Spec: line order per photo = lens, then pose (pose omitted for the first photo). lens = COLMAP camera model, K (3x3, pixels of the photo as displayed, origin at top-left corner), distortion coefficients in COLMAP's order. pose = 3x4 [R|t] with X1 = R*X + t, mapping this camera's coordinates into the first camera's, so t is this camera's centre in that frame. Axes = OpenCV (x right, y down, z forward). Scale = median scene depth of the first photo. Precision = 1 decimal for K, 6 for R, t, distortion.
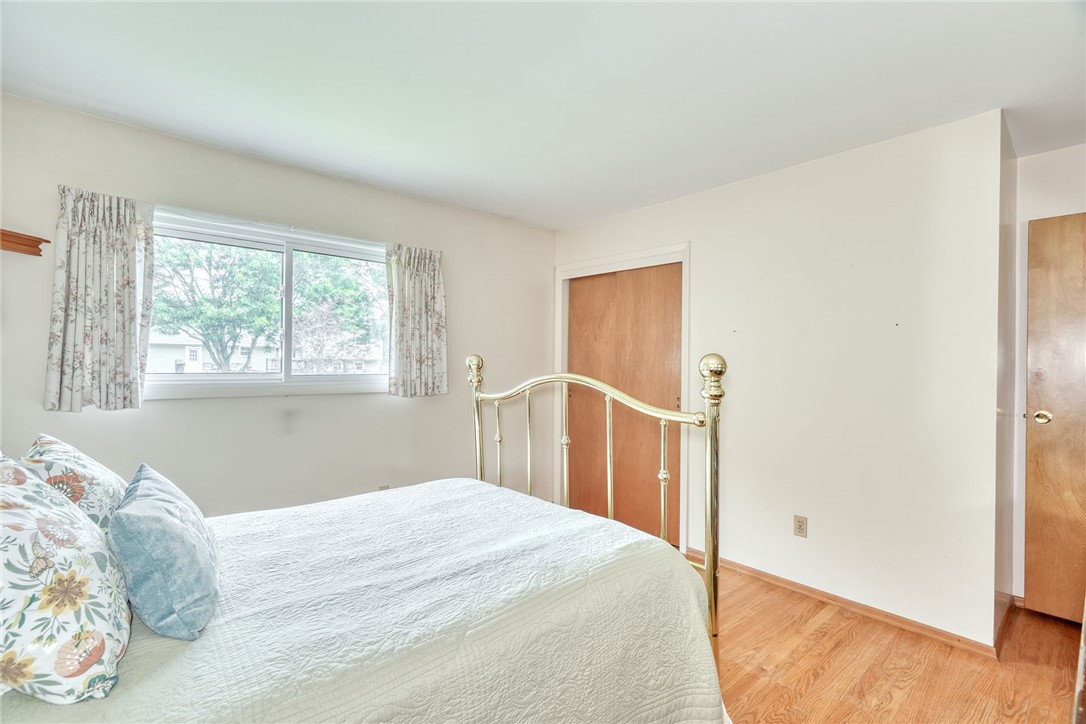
lens RADIAL K [[498.4, 0, 540.8], [0, 498.4, 364.3], [0, 0, 1]] dist [-0.002820, 0.000098]
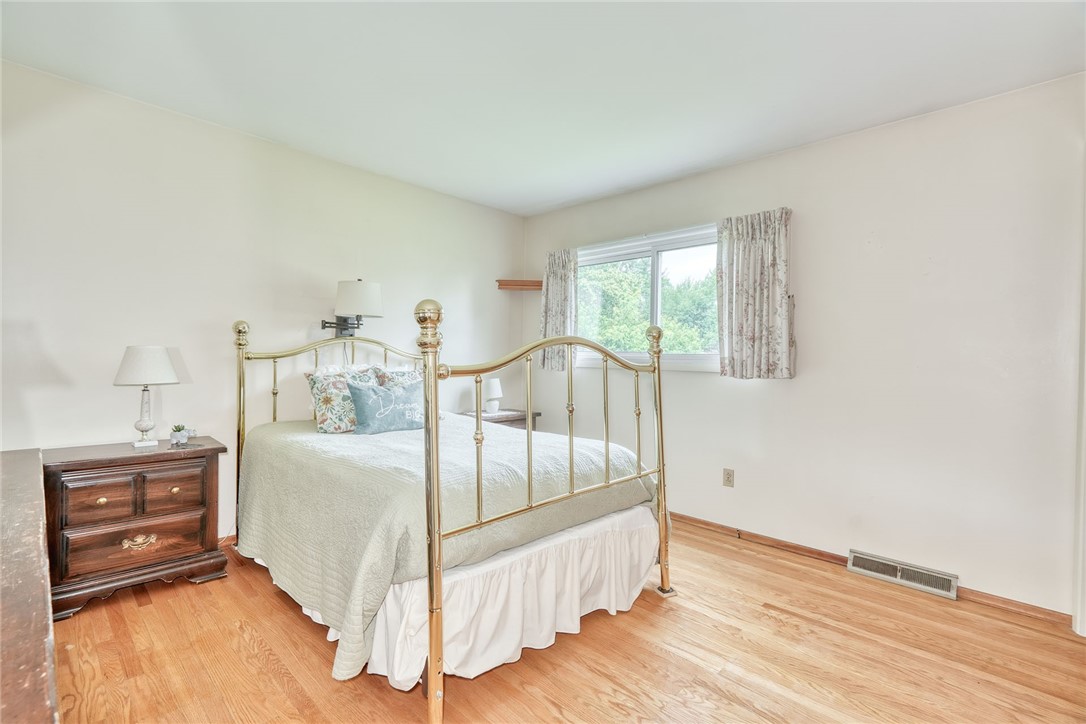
lens RADIAL K [[498.4, 0, 540.8], [0, 498.4, 364.3], [0, 0, 1]] dist [-0.002820, 0.000098]
pose [[0.071405, 0.004510, -0.997437, 0.868936], [-0.021387, 0.999767, 0.002990, 0.061952], [0.997218, 0.021119, 0.071484, 0.771503]]
